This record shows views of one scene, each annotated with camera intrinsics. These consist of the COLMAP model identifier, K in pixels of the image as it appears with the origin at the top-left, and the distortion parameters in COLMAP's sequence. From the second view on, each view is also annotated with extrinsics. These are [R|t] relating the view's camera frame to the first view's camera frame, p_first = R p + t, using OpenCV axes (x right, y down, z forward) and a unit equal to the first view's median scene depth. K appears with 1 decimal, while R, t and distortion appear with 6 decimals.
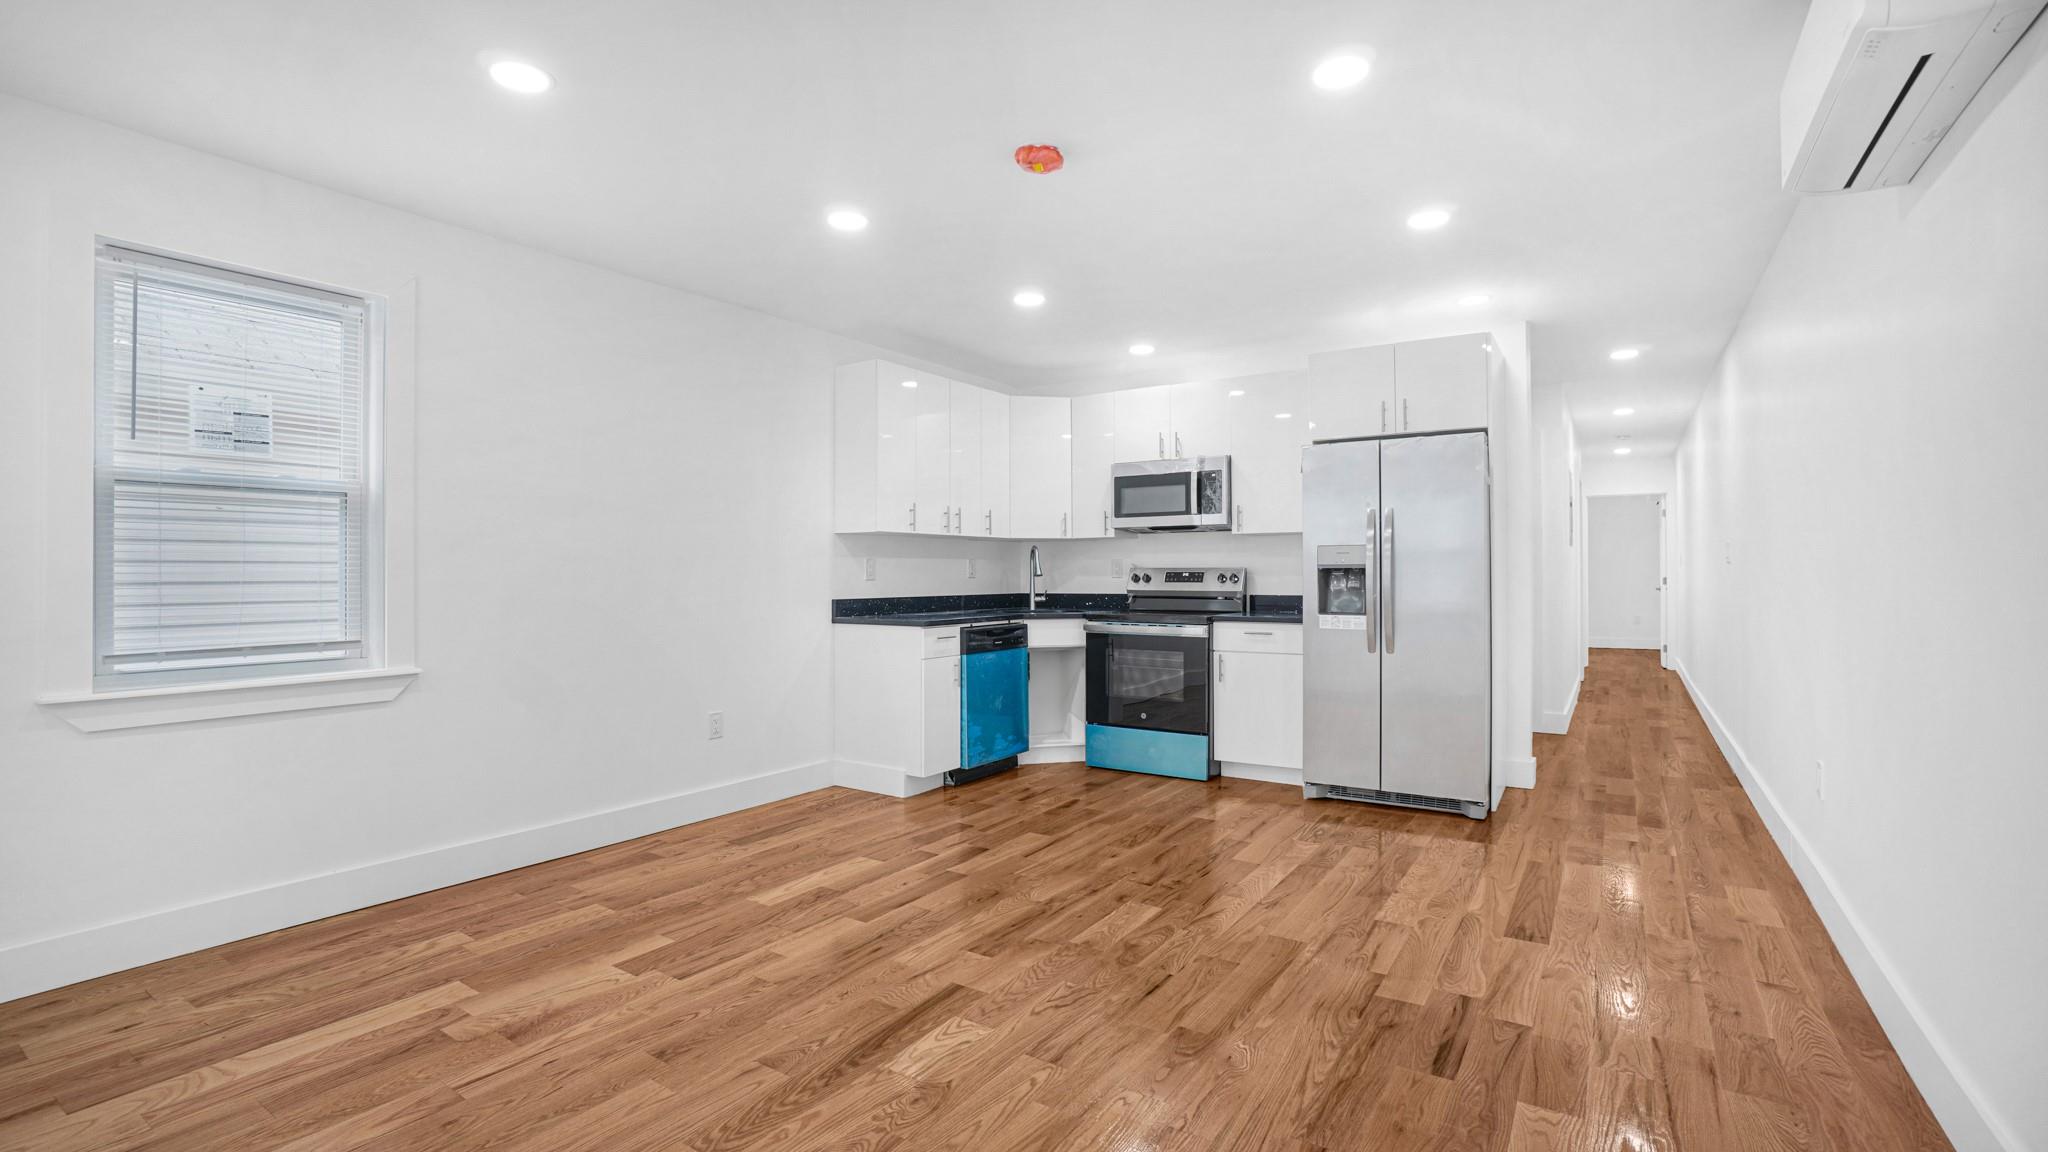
lens RADIAL K [[958.4, 0, 993.6], [0, 958.4, 568.1], [0, 0, 1]] dist [-0.032076, 0.005590]
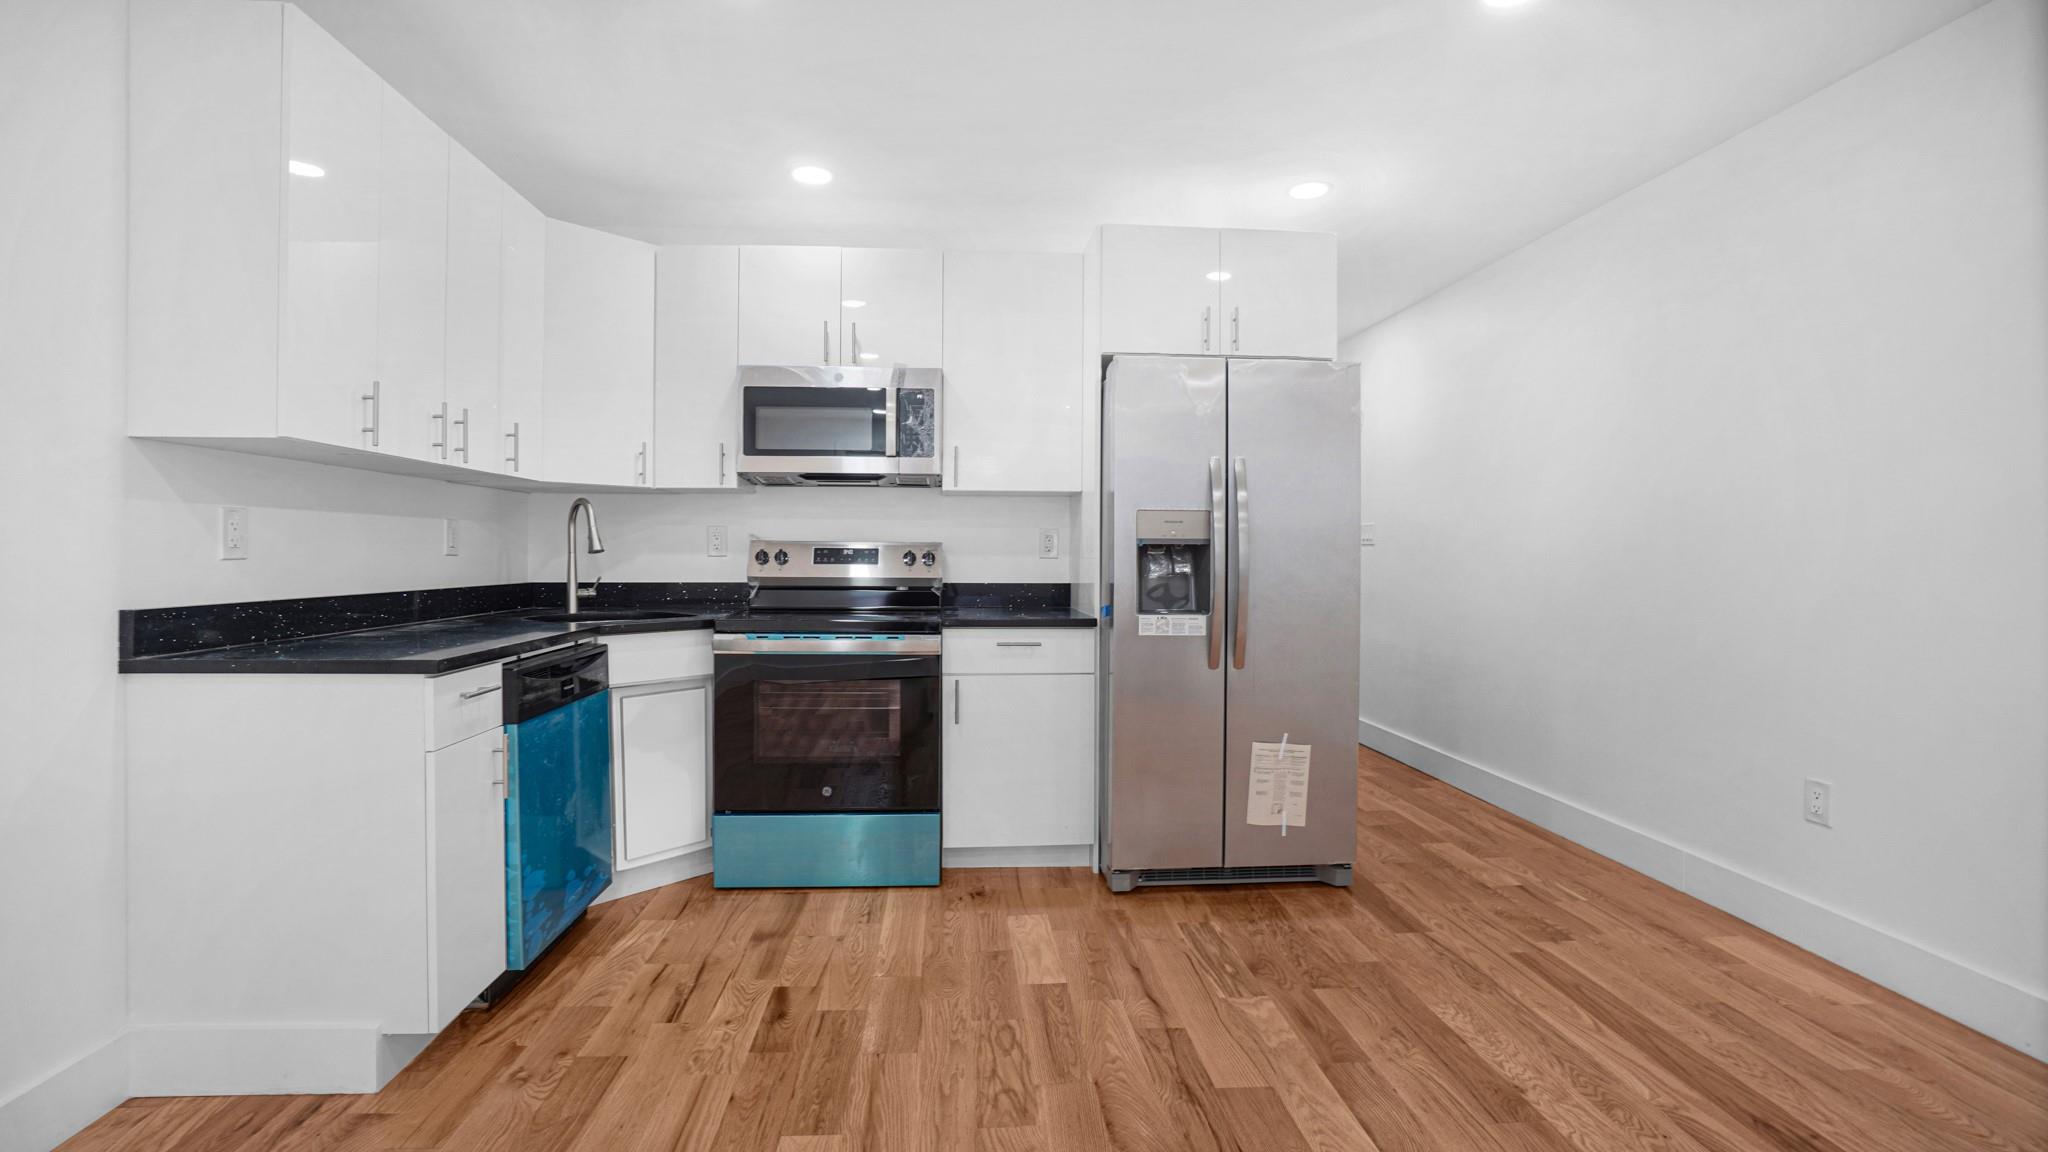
lens RADIAL K [[958.4, 0, 1049.6], [0, 958.4, 571.9], [0, 0, 1]] dist [-0.032076, 0.005590]
pose [[0.775091, -0.002090, 0.631846, -0.149359], [-0.012416, 0.999751, 0.018538, 0.009122], [-0.631728, -0.022214, 0.774872, 0.629644]]
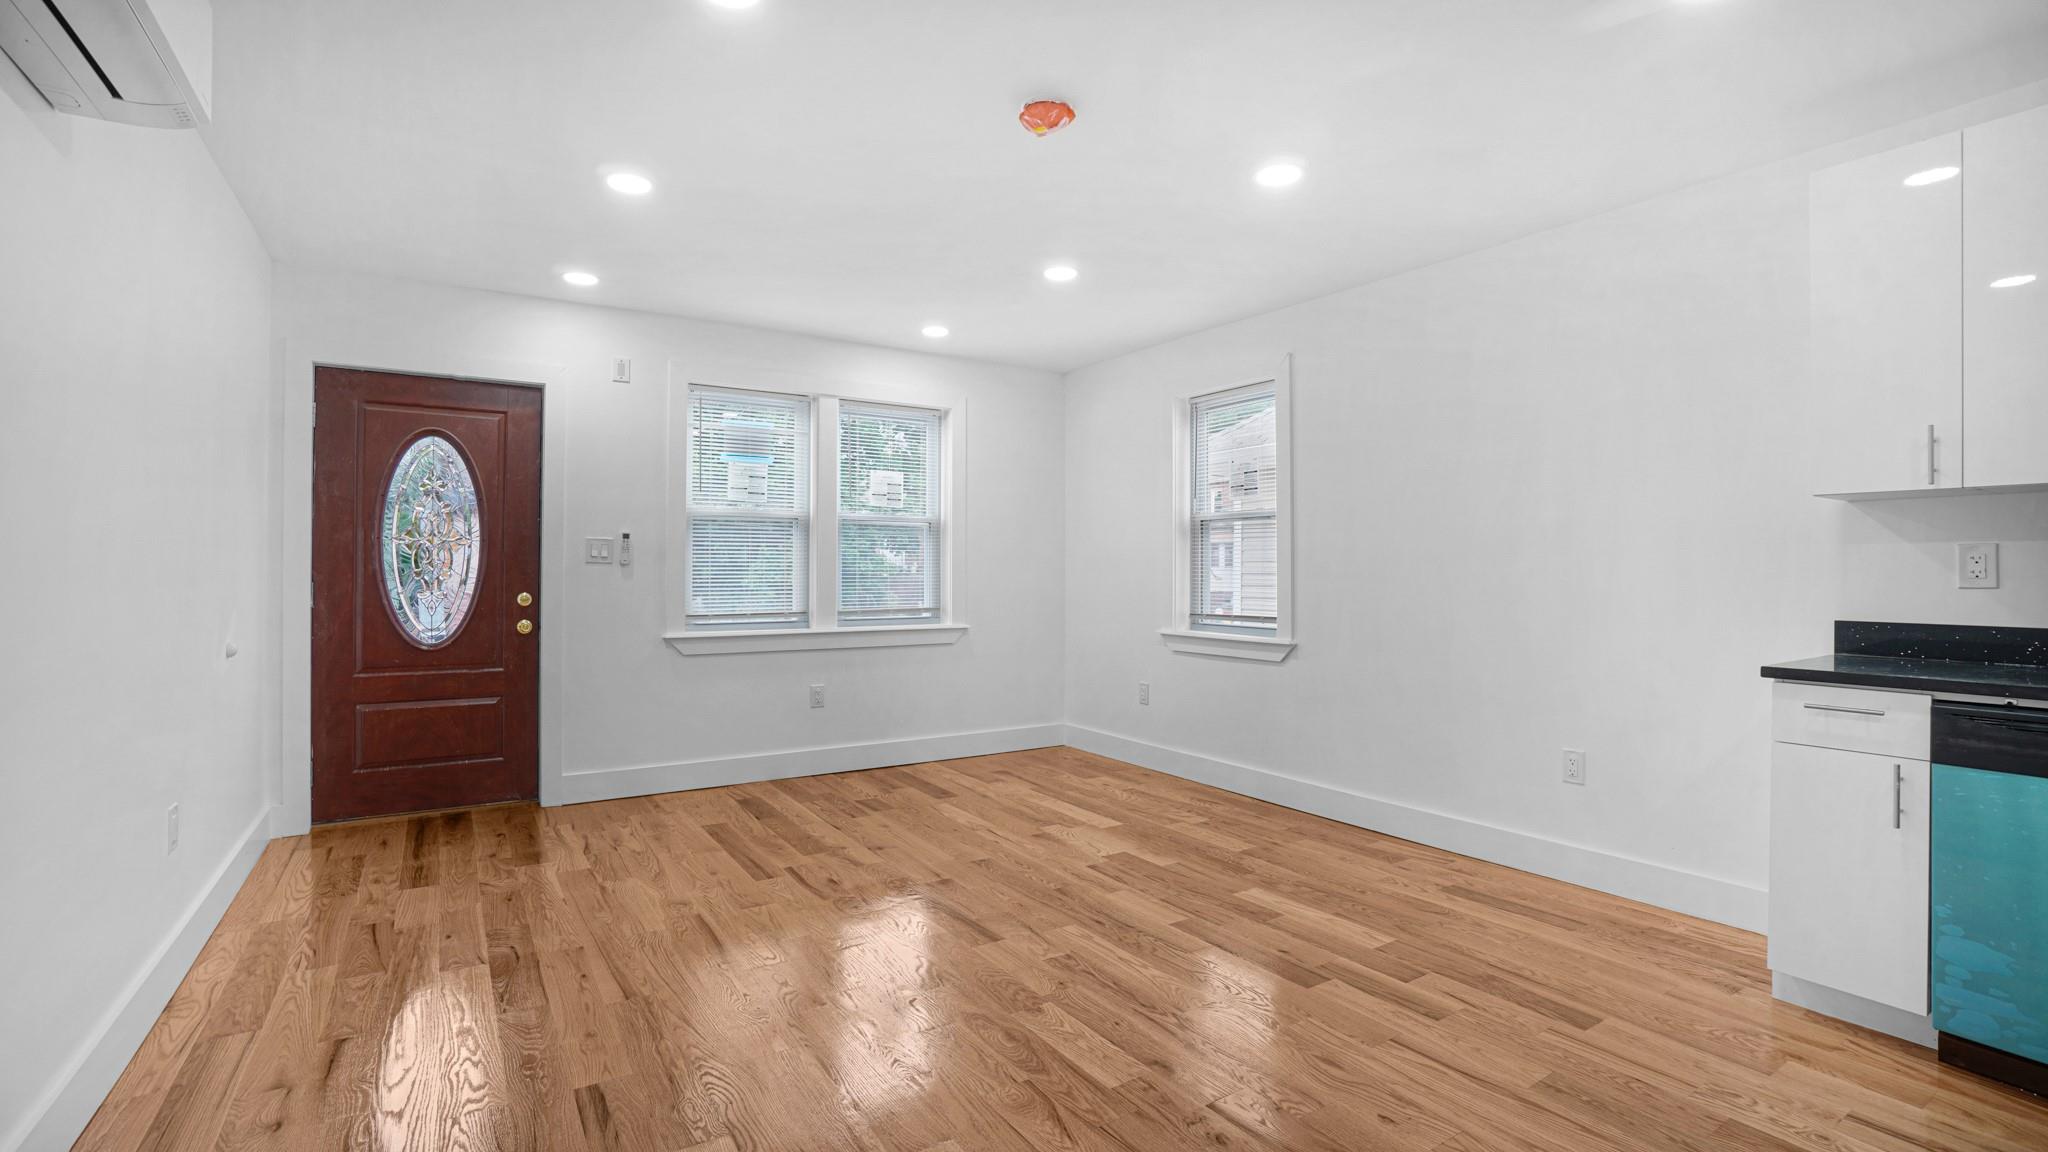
lens RADIAL K [[958.4, 0, 1039.3], [0, 958.4, 605.6], [0, 0, 1]] dist [-0.032076, 0.005590]
pose [[-0.399044, 0.033581, -0.916317, 0.656960], [0.005977, 0.999403, 0.034023, 0.005157], [0.916912, 0.008100, -0.399007, 1.021783]]
